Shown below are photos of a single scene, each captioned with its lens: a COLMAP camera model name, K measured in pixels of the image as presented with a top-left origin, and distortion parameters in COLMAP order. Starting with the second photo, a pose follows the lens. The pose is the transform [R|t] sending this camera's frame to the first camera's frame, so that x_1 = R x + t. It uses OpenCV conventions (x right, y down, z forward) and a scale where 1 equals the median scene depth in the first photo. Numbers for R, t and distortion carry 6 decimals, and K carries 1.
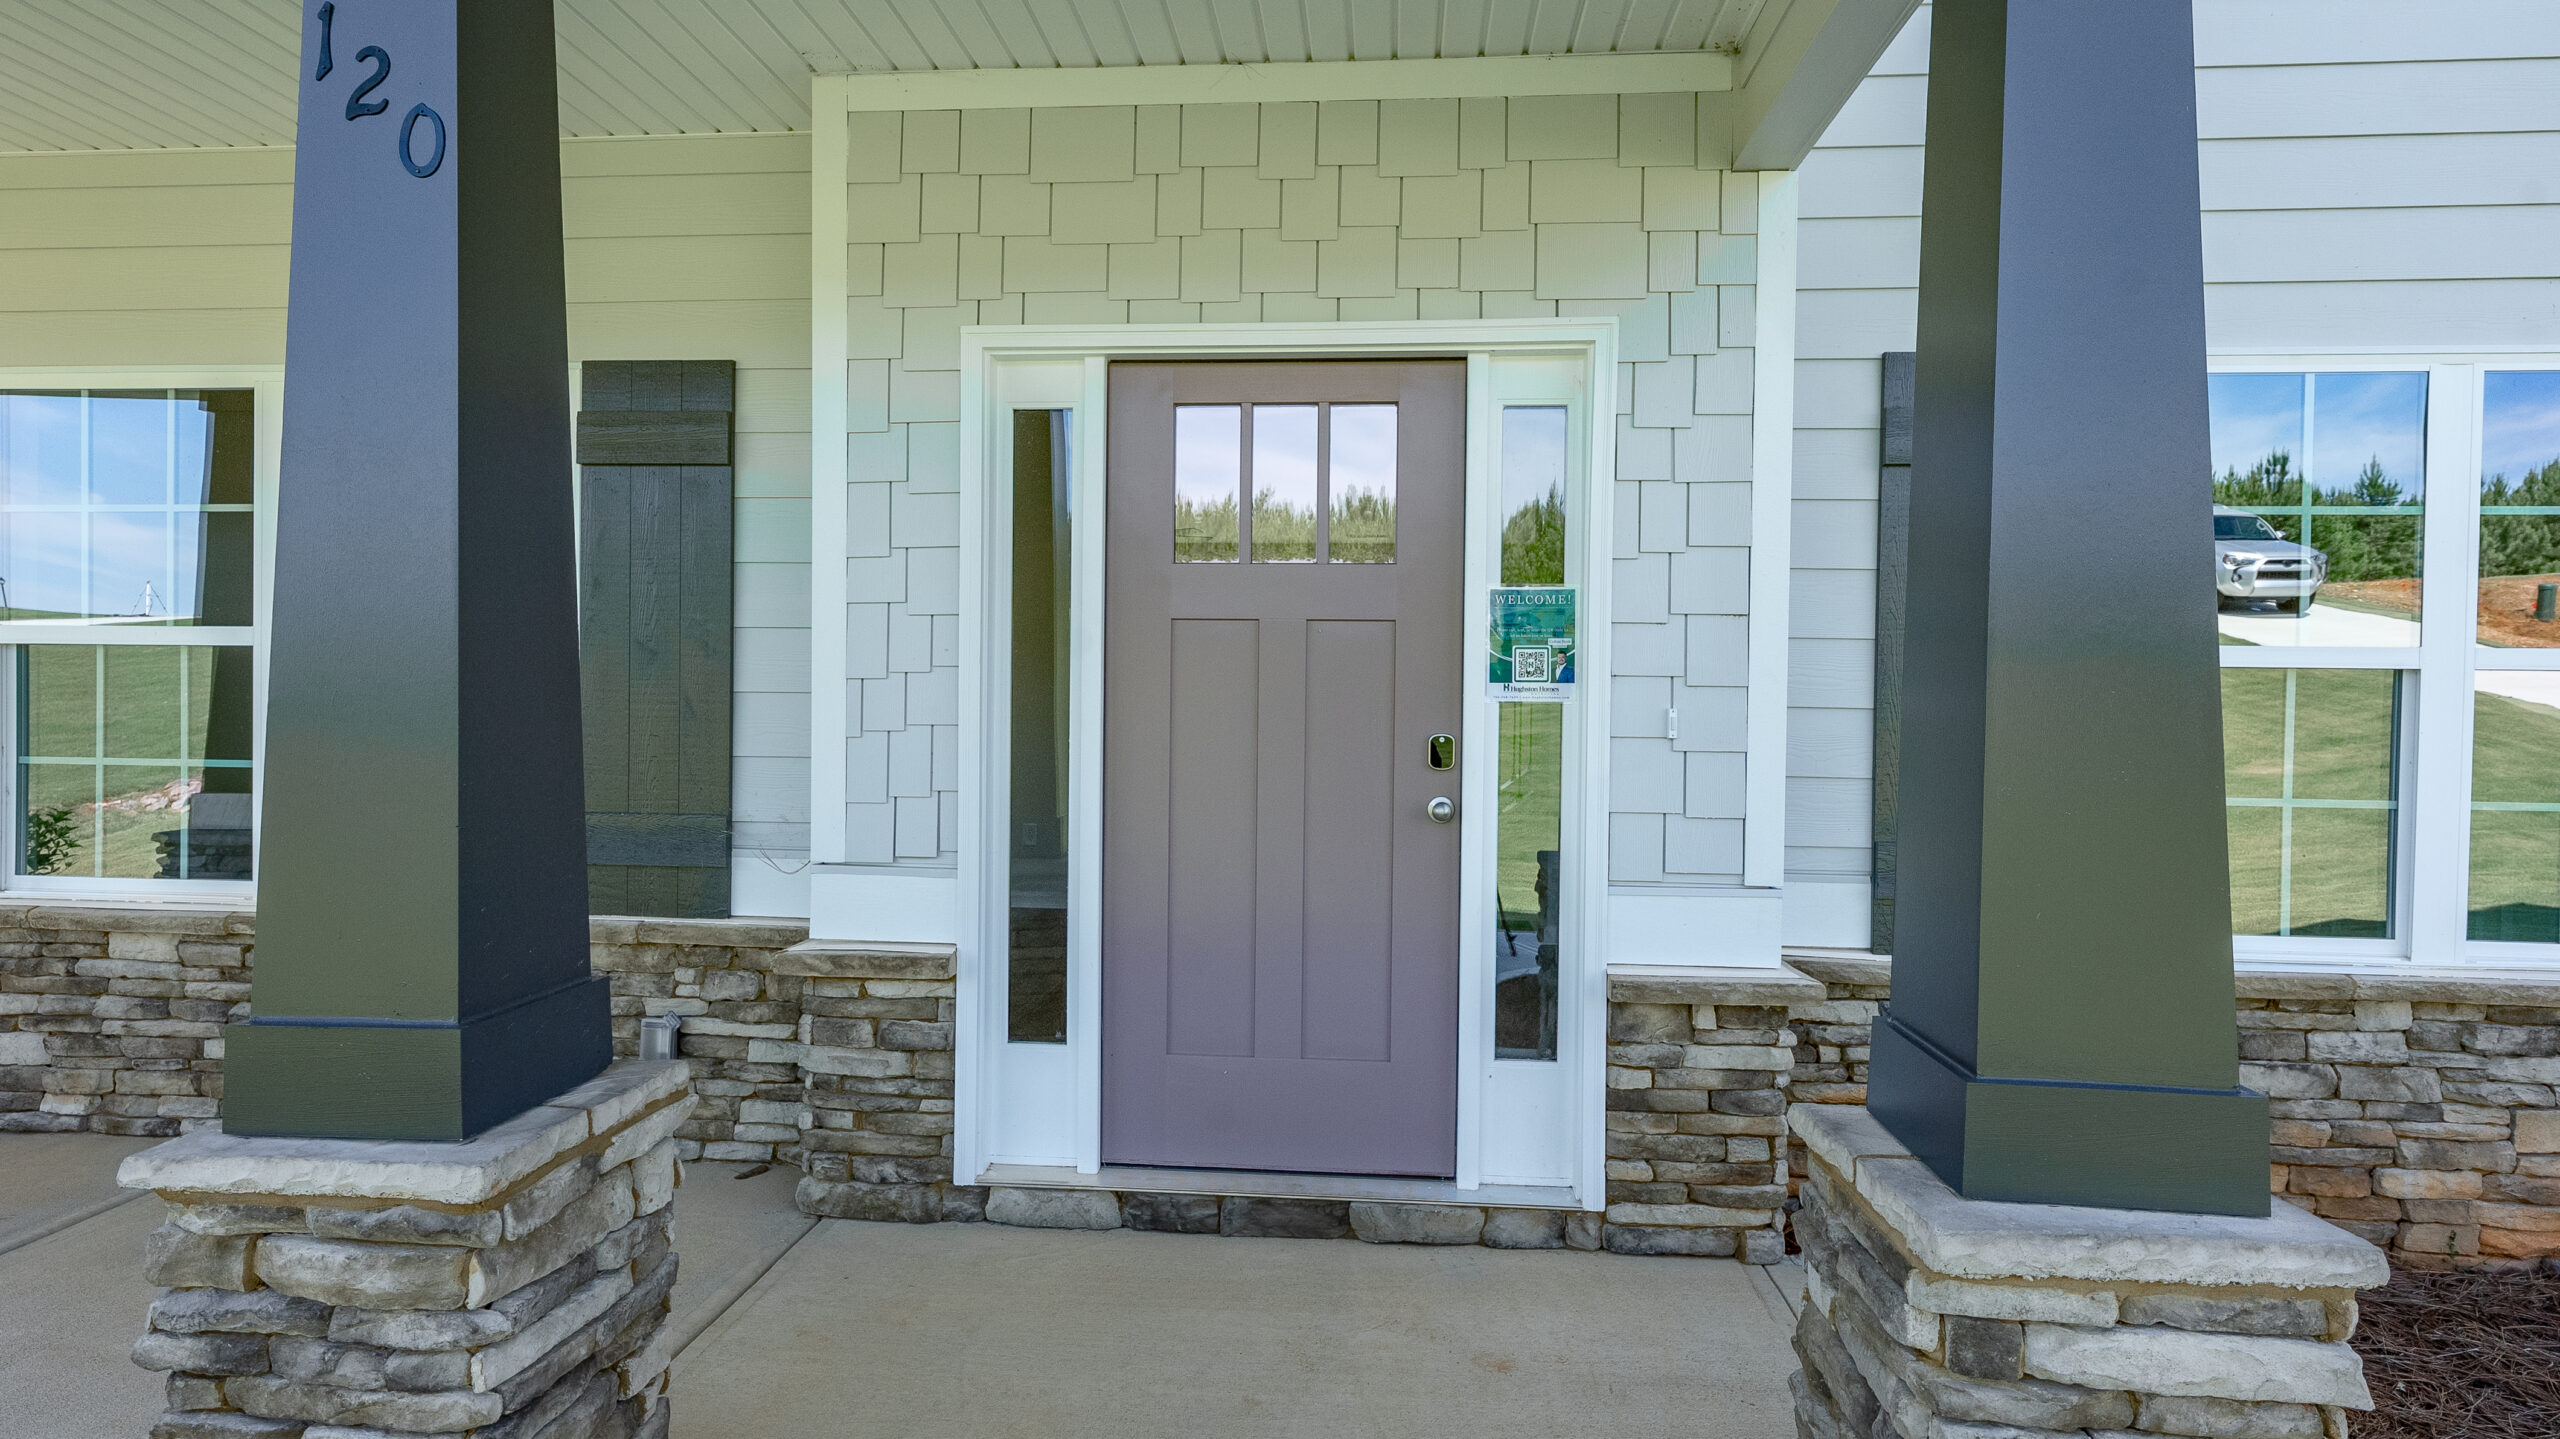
lens RADIAL K [[1317.0, 0, 1280.0], [0, 1317.0, 719.5], [0, 0, 1]] dist [0.000969, 0.000321]
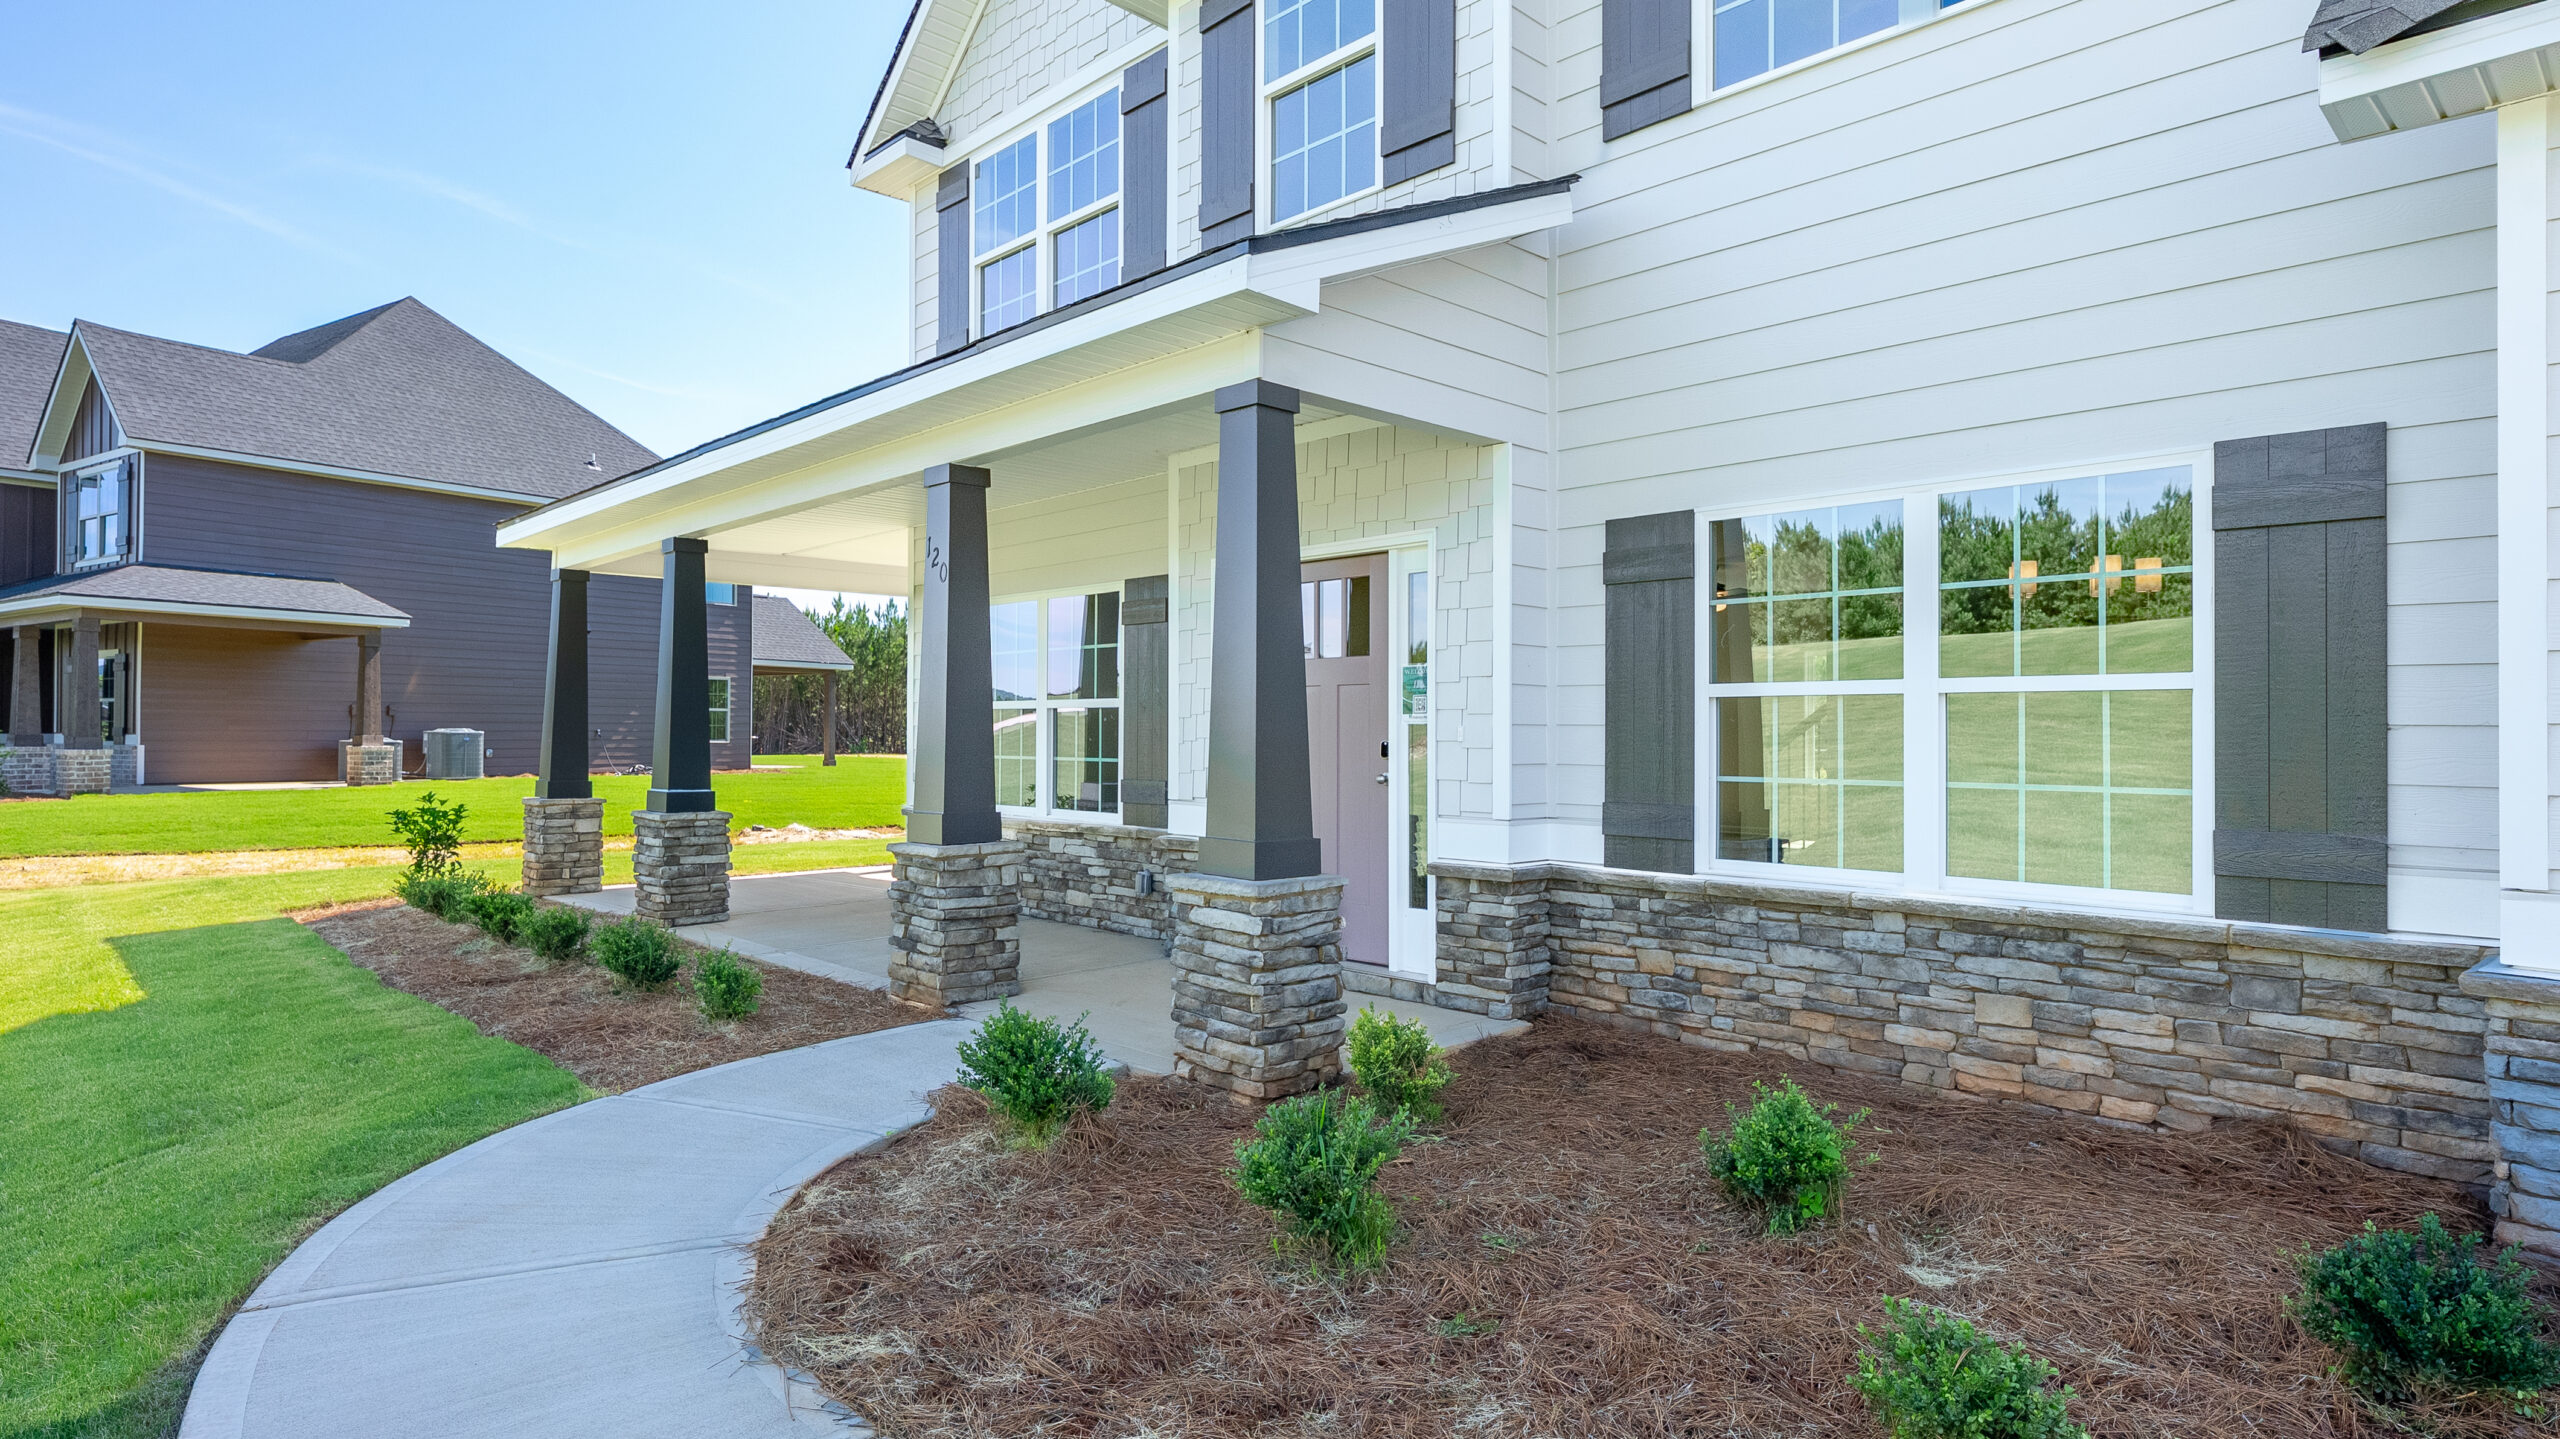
lens RADIAL K [[1374.5, 0, 1280.0], [0, 1374.5, 719.5], [0, 0, 1]] dist [0.000246, -0.000012]
pose [[0.751193, -0.016616, -0.659873, 1.376983], [-0.004522, 0.999530, -0.030317, 0.043476], [0.660067, 0.025757, 0.750765, -0.663817]]
